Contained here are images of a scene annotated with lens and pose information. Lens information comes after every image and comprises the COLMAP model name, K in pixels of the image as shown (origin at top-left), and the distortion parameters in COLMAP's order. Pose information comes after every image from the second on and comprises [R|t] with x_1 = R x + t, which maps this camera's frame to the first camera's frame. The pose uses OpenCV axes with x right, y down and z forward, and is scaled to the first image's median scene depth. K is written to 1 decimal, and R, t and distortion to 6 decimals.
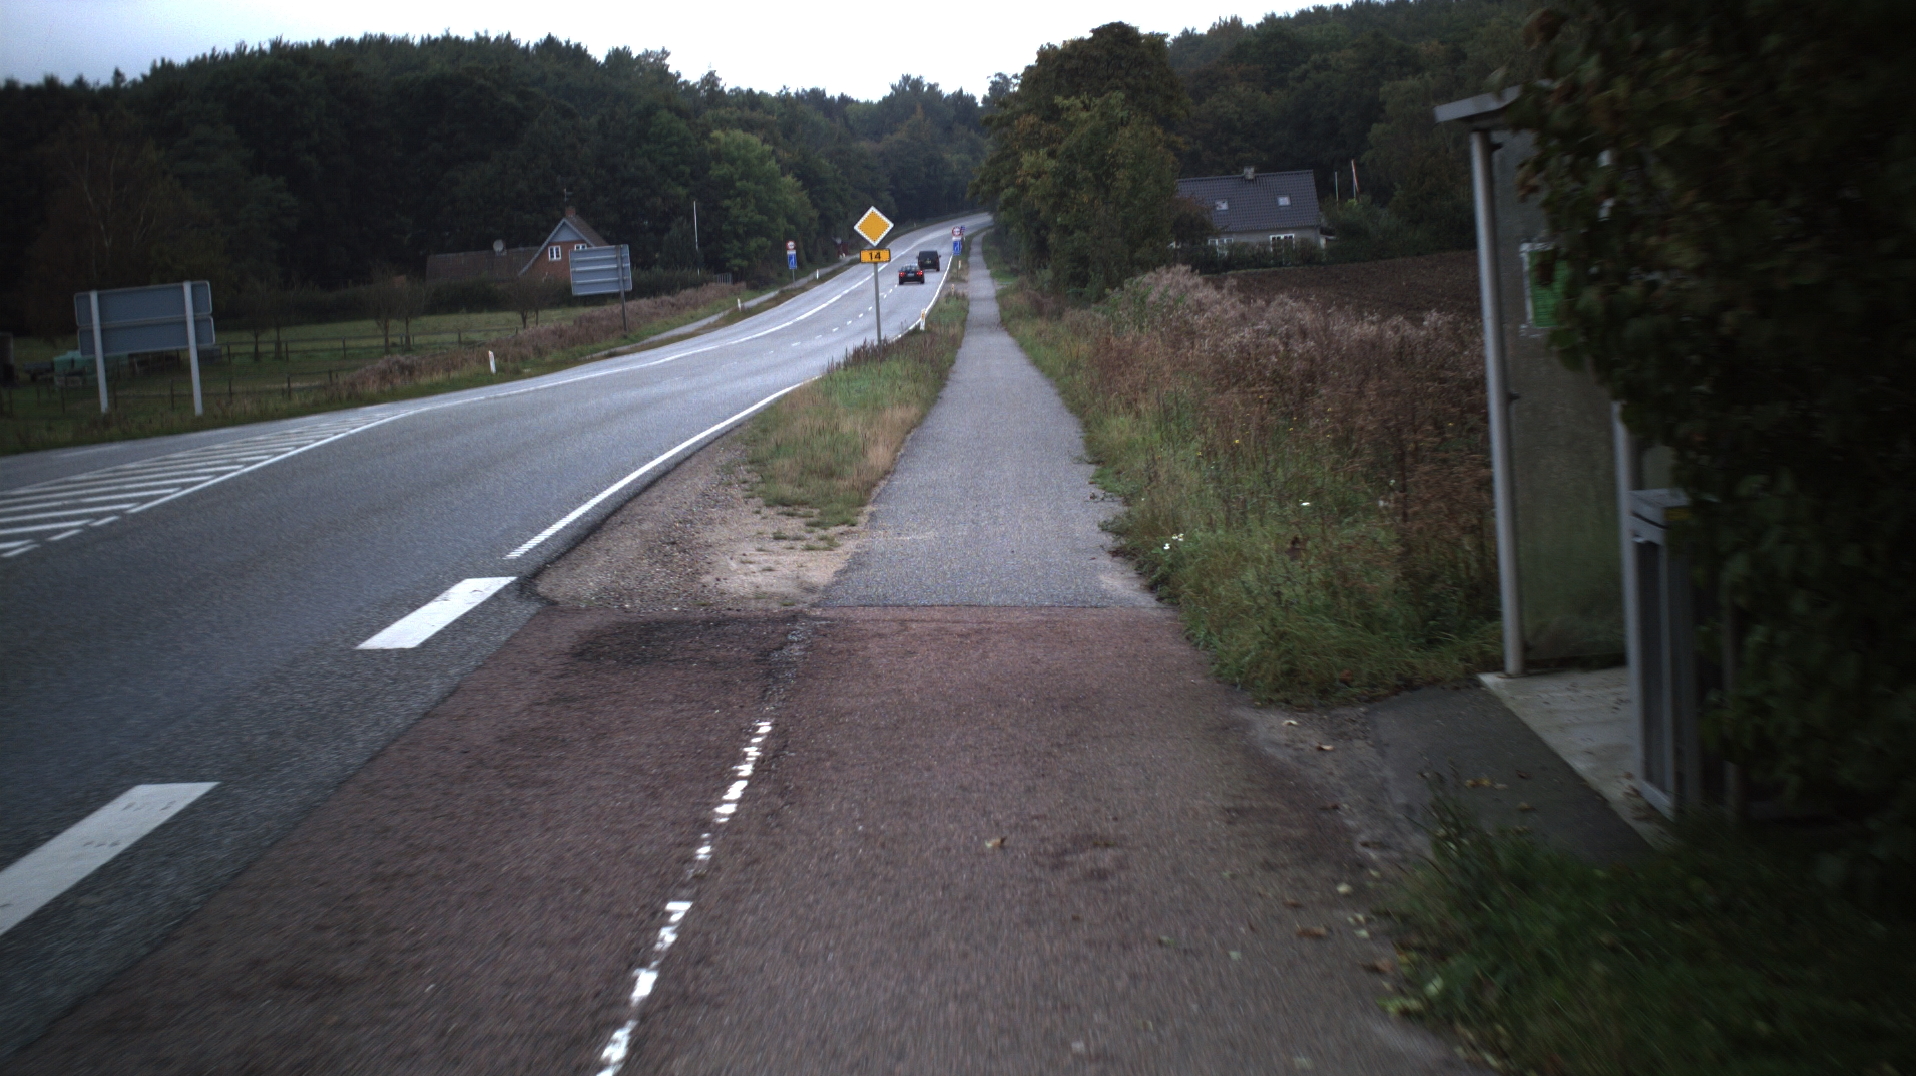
lens RADIAL K [[3191.3, 0, 958.0], [0, 3191.3, 538.0], [0, 0, 1]] dist [-0.277969, 0.198156]
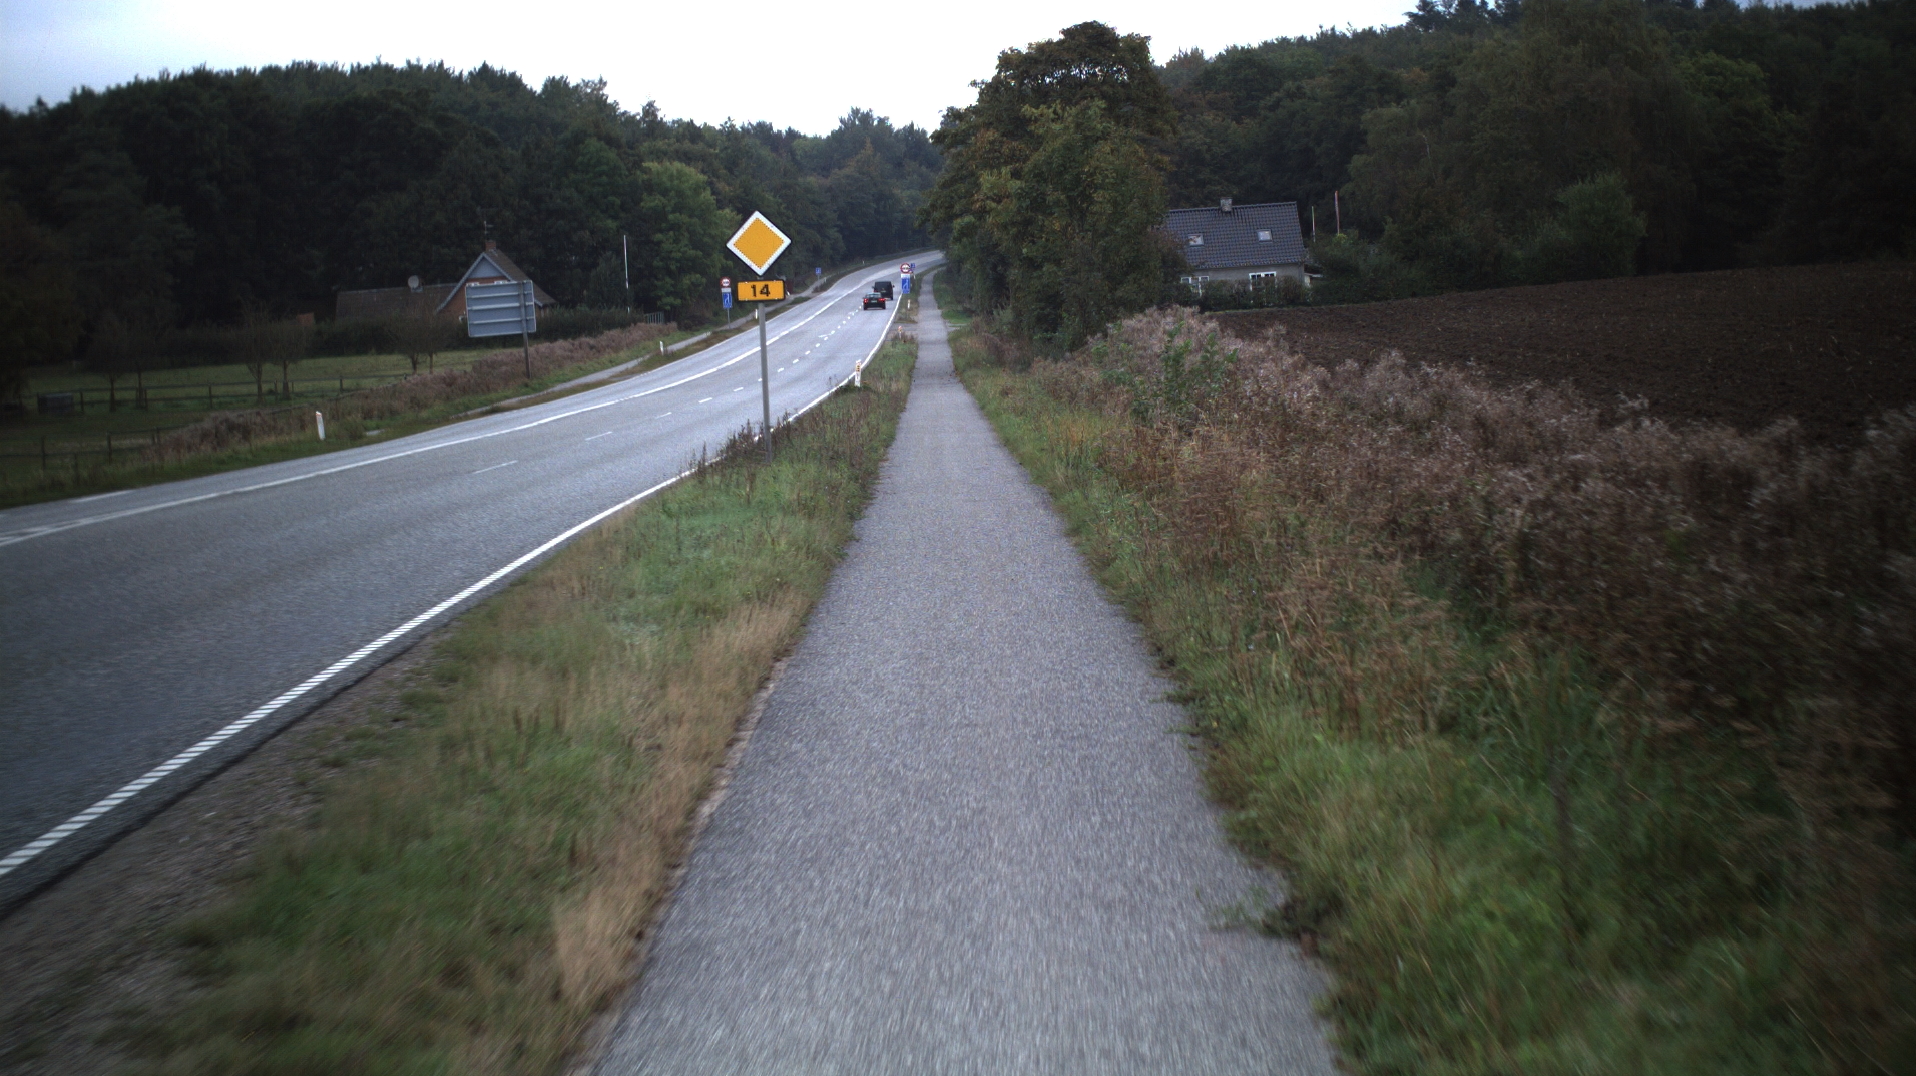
lens RADIAL K [[3191.3, 0, 958.0], [0, 3191.3, 538.0], [0, 0, 1]] dist [-0.277969, 0.198156]
pose [[0.999873, 0.003062, 0.015638, 0.000744], [-0.002868, 0.999919, -0.012382, -0.007853], [-0.015674, 0.012335, 0.999801, 0.091158]]
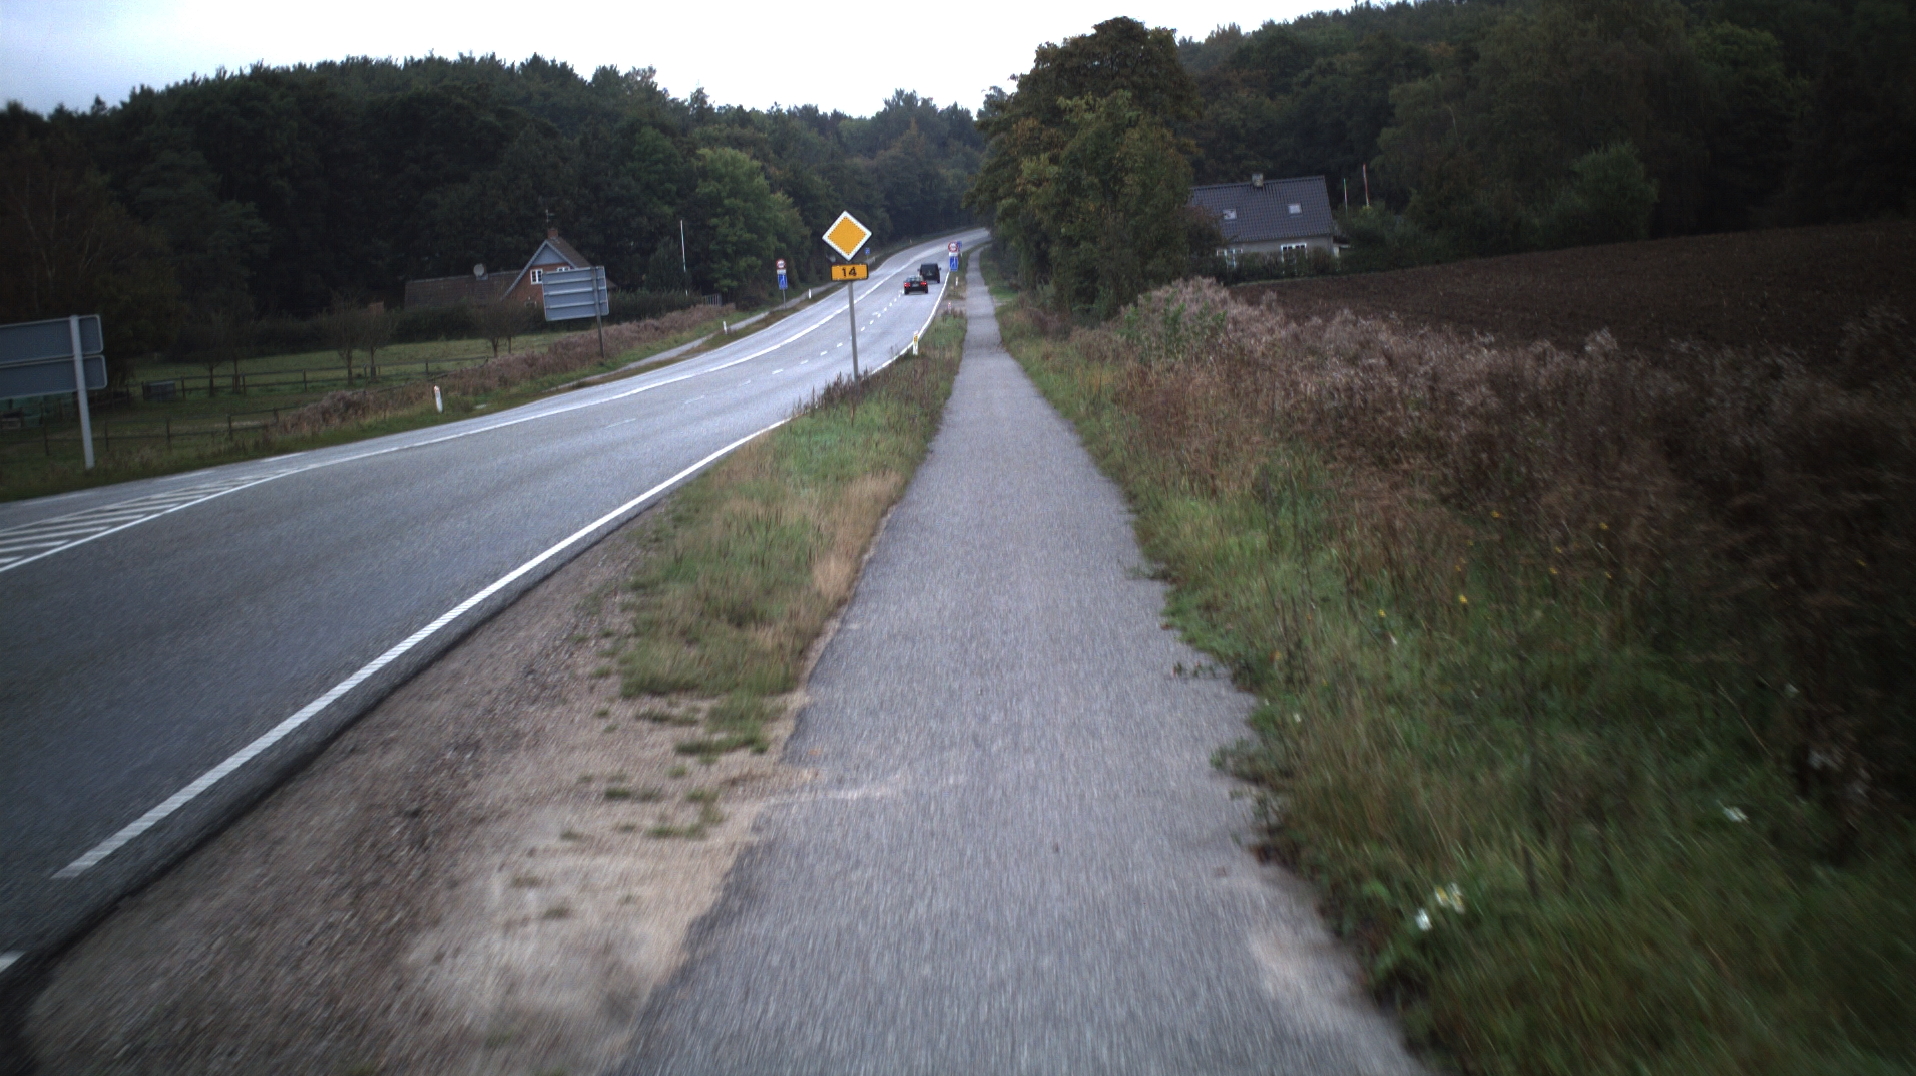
lens RADIAL K [[3191.3, 0, 958.0], [0, 3191.3, 538.0], [0, 0, 1]] dist [-0.277969, 0.198156]
pose [[0.999854, -0.017098, -0.000650, 0.000261], [0.017095, 0.999840, -0.005235, -0.003859], [0.000740, 0.005223, 0.999986, 0.045470]]
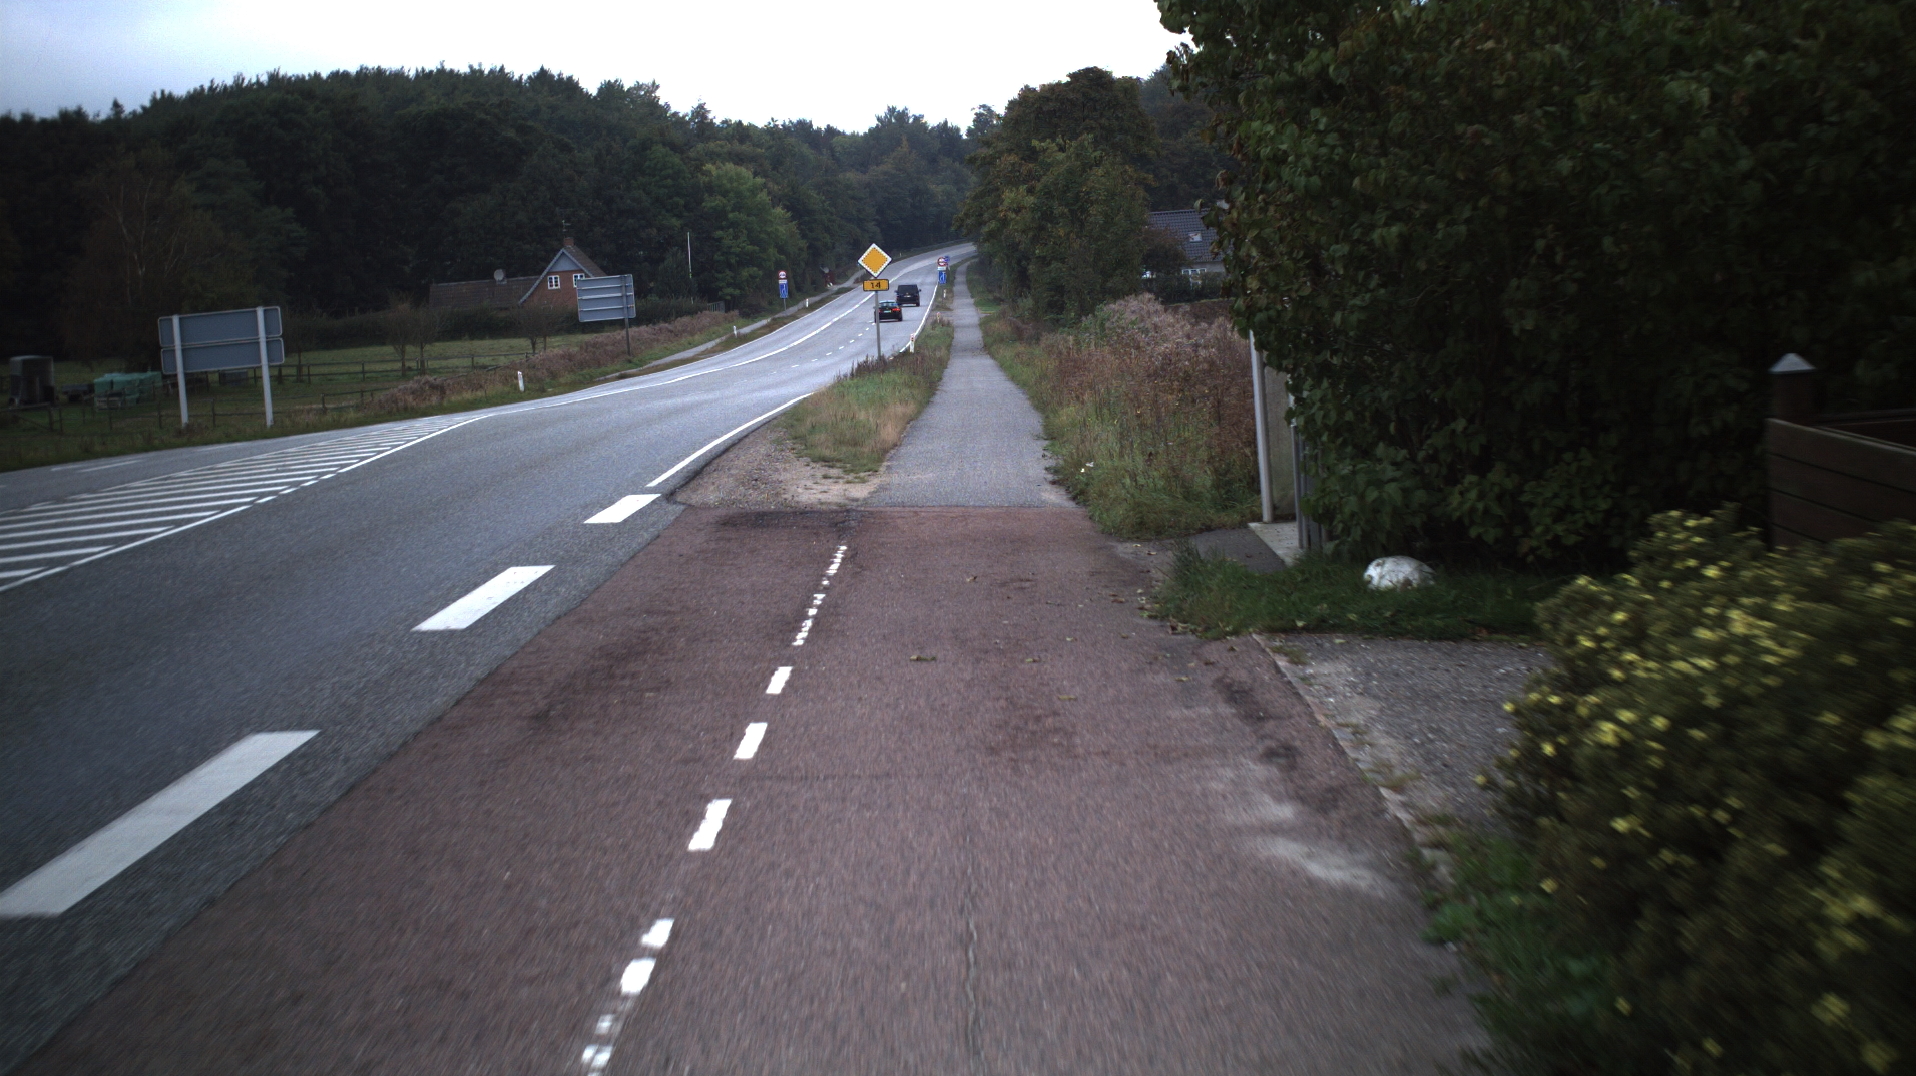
lens RADIAL K [[3191.3, 0, 958.0], [0, 3191.3, 538.0], [0, 0, 1]] dist [-0.277969, 0.198156]
pose [[0.999988, 0.000311, 0.004946, -0.000295], [-0.000265, 0.999958, -0.009135, 0.004029], [-0.004949, 0.009134, 0.999946, -0.045547]]
